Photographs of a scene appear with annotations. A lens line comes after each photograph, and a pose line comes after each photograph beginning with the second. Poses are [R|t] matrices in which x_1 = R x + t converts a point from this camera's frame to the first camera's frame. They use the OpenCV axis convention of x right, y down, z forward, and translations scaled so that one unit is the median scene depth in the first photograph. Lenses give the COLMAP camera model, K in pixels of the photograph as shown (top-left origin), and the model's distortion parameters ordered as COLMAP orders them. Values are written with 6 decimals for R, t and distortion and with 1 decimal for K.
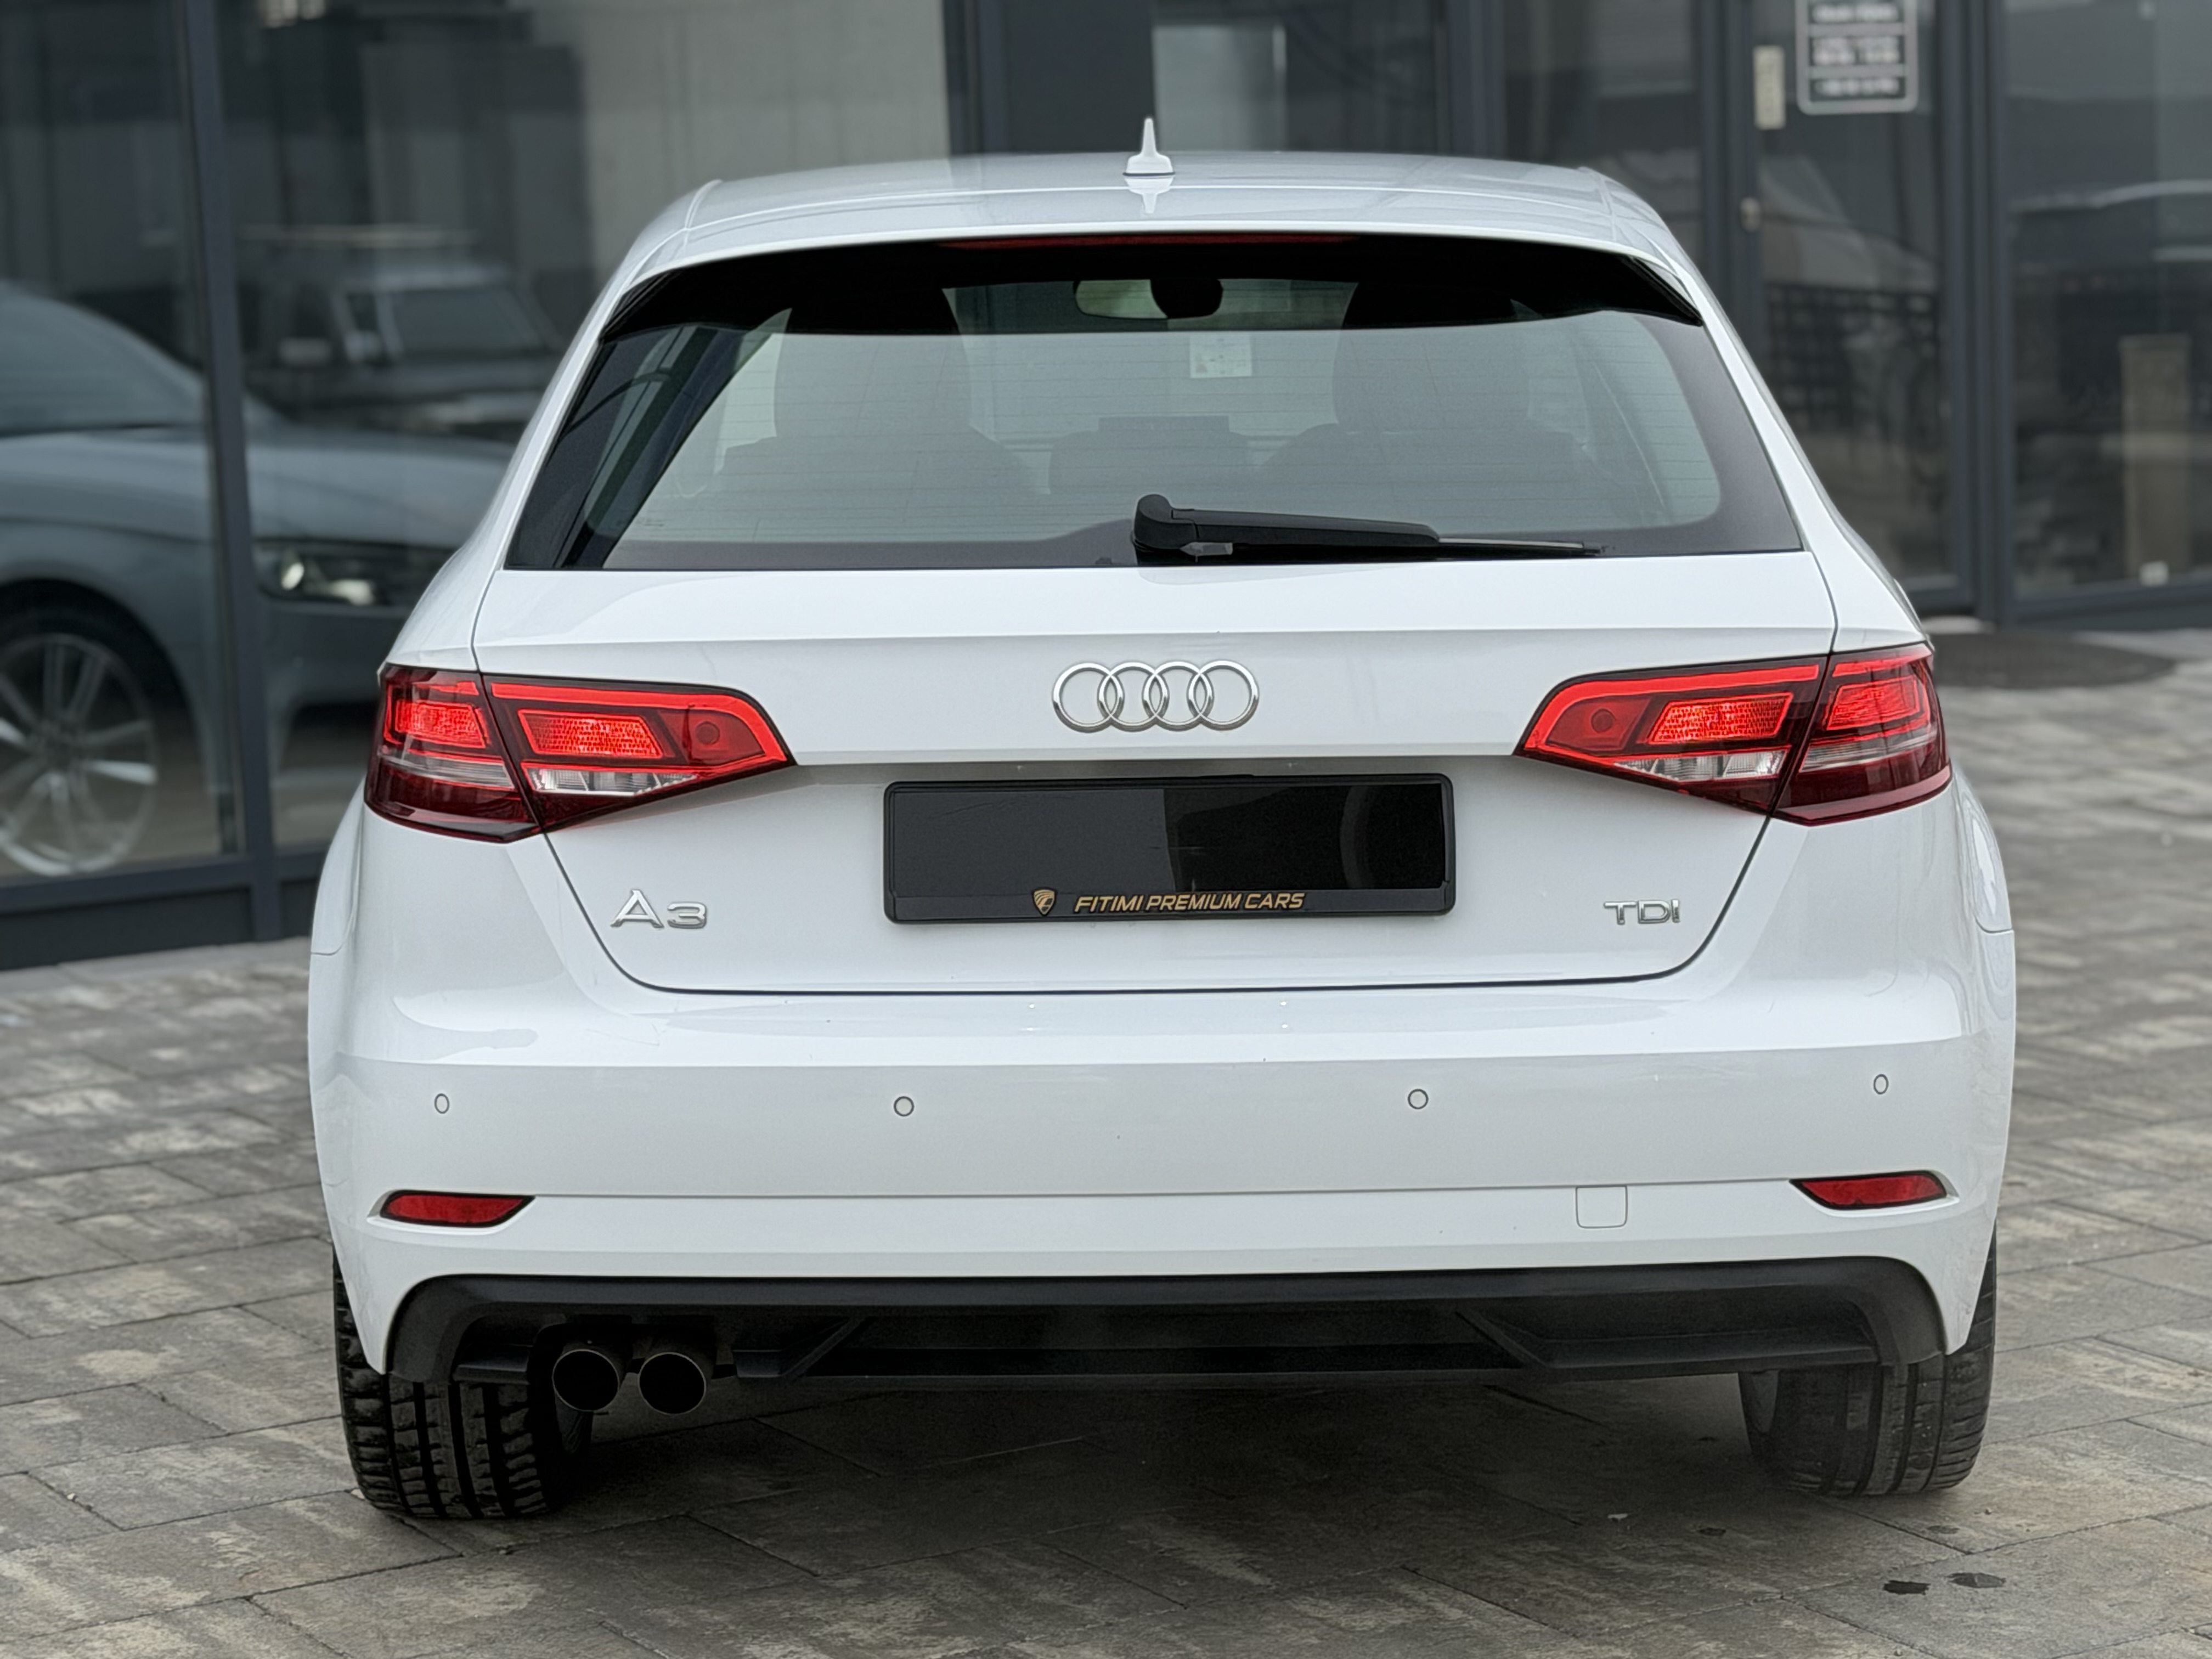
lens RADIAL K [[4984.2, 0, 1138.6], [0, 4984.2, 868.5], [0, 0, 1]] dist [0.143436, 0.000000]
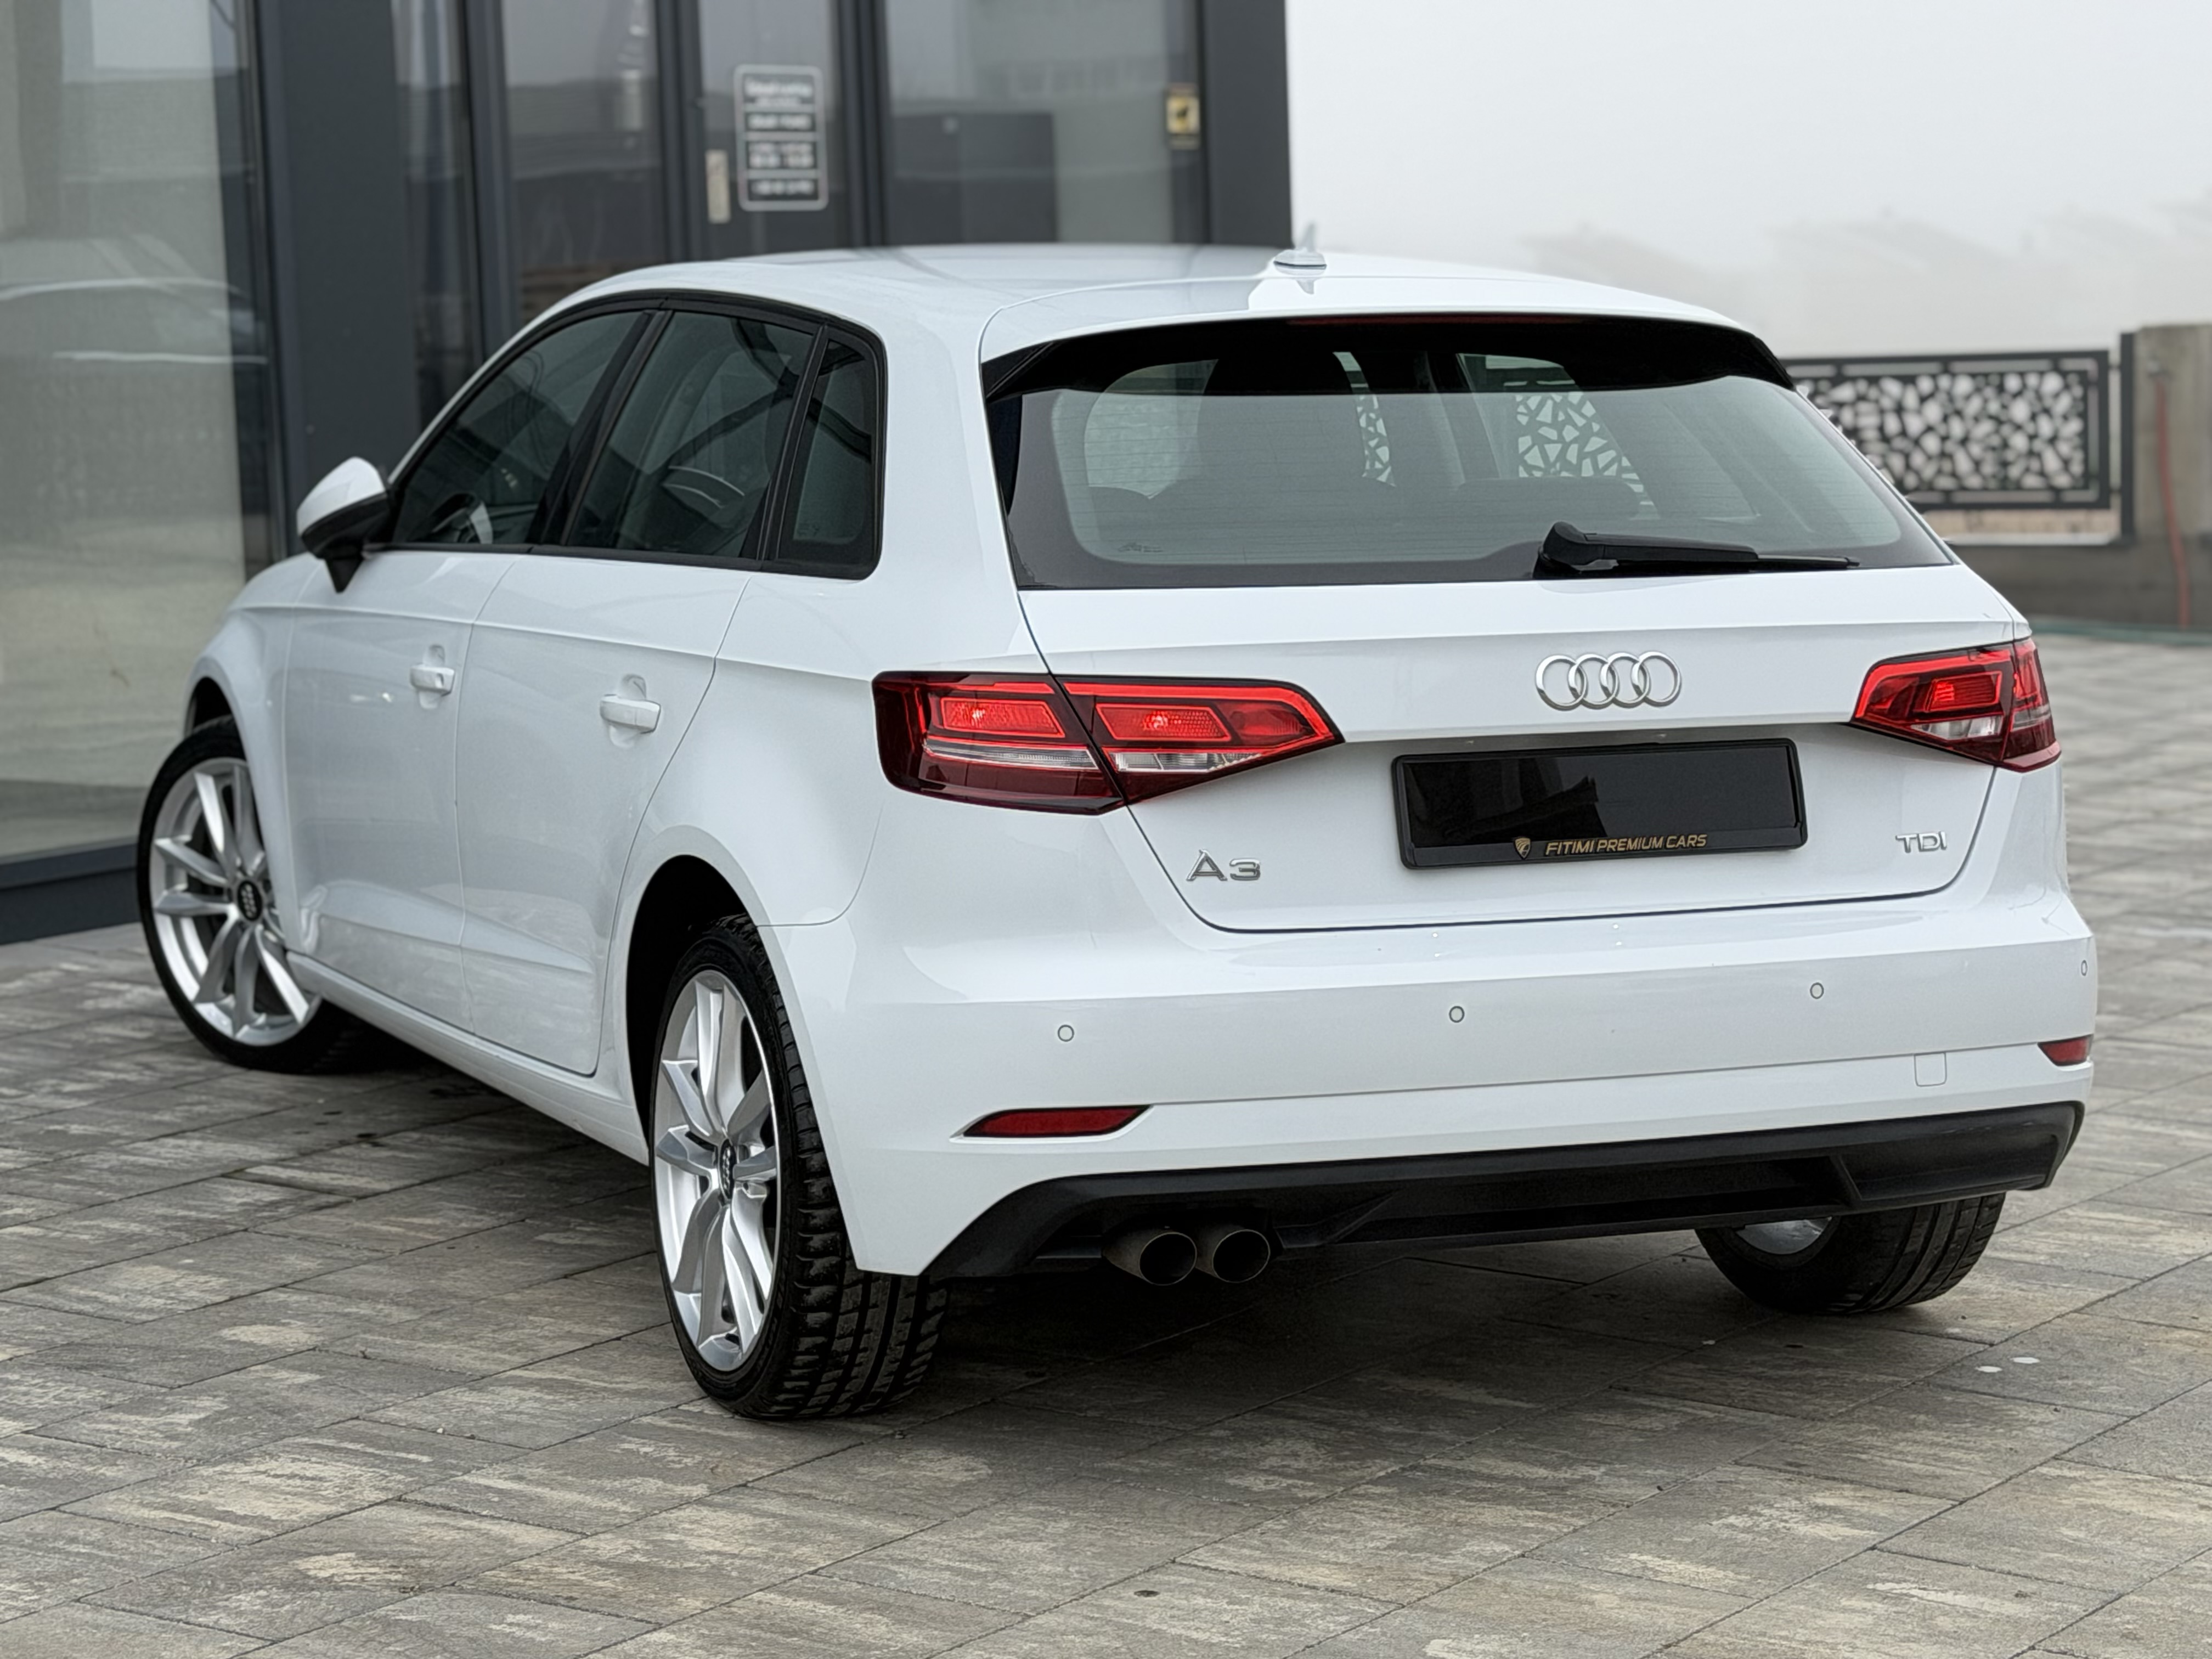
lens RADIAL K [[4984.2, 0, 1254.8], [0, 4984.2, 753.6], [0, 0, 1]] dist [0.143436, 0.000000]
pose [[0.910832, -0.023852, 0.412088, -0.584856], [0.040303, 0.998698, -0.031274, 0.019163], [-0.410806, 0.045094, 0.910607, -0.105488]]
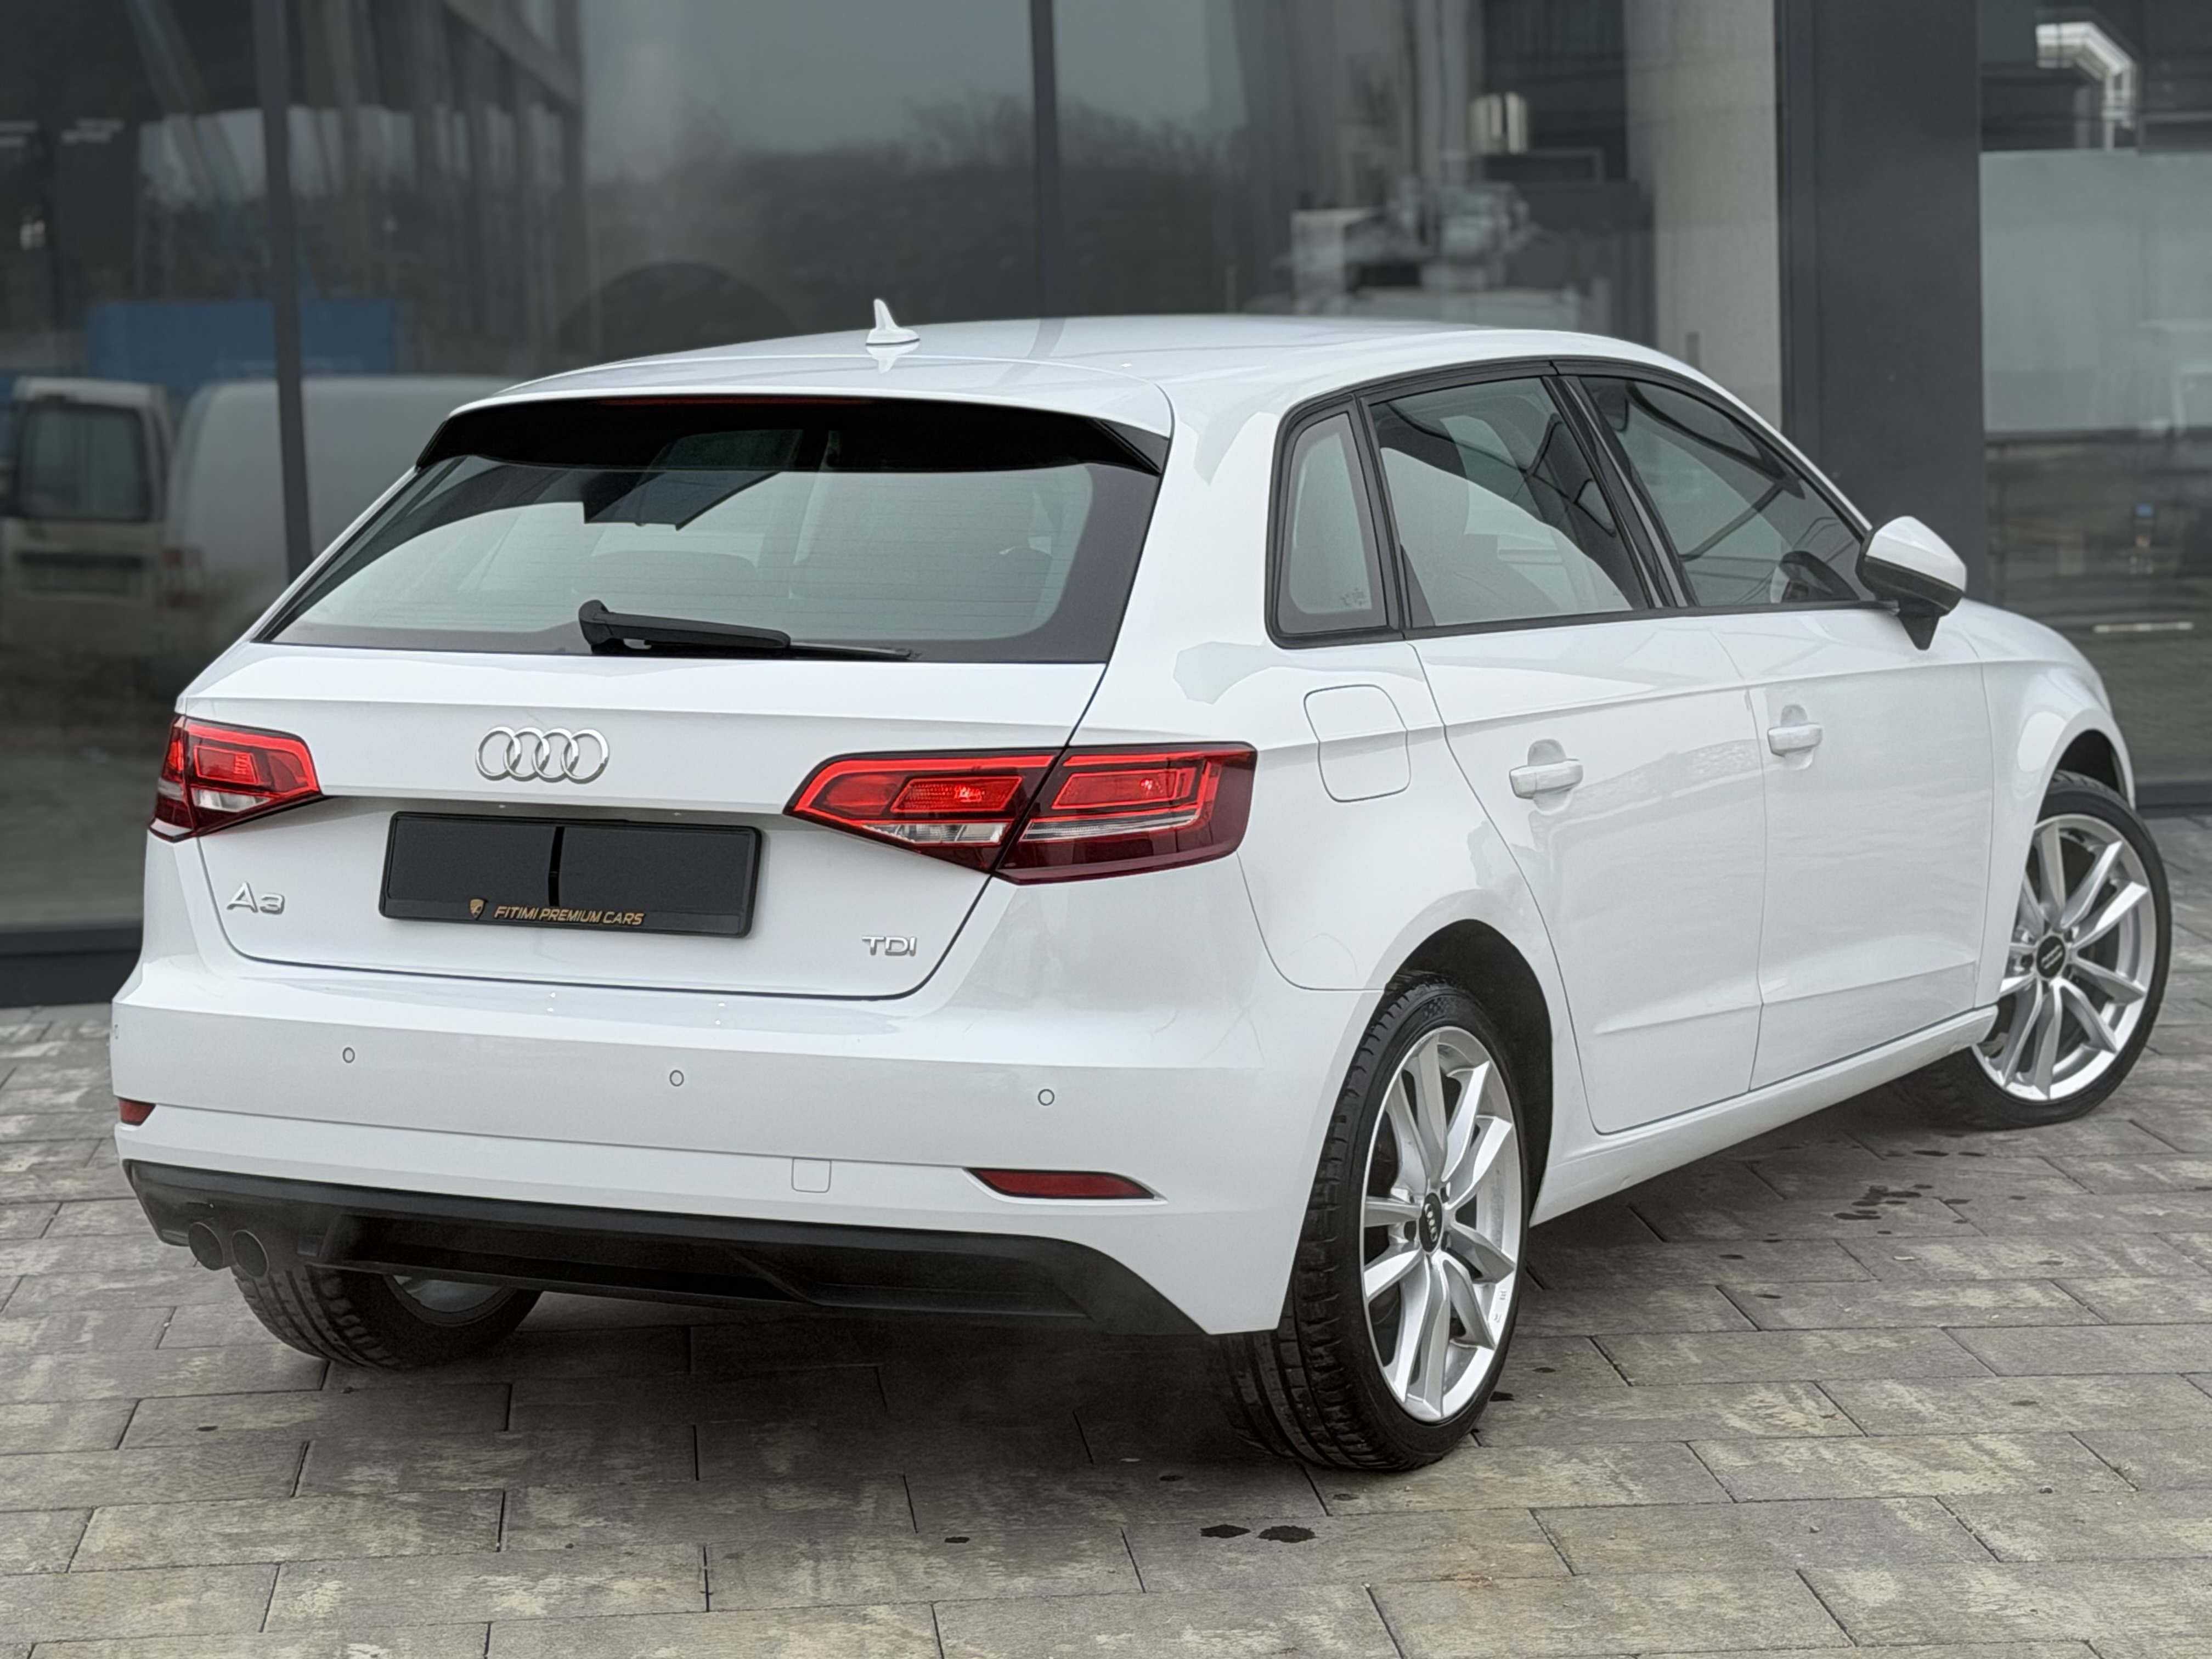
lens RADIAL K [[4984.2, 0, 1101.7], [0, 4984.2, 826.3], [0, 0, 1]] dist [0.143436, 0.000000]
pose [[0.882419, 0.051476, -0.467640, 0.727340], [-0.061843, 0.998063, -0.006832, -0.015822], [0.466382, 0.034949, 0.883893, -0.080137]]
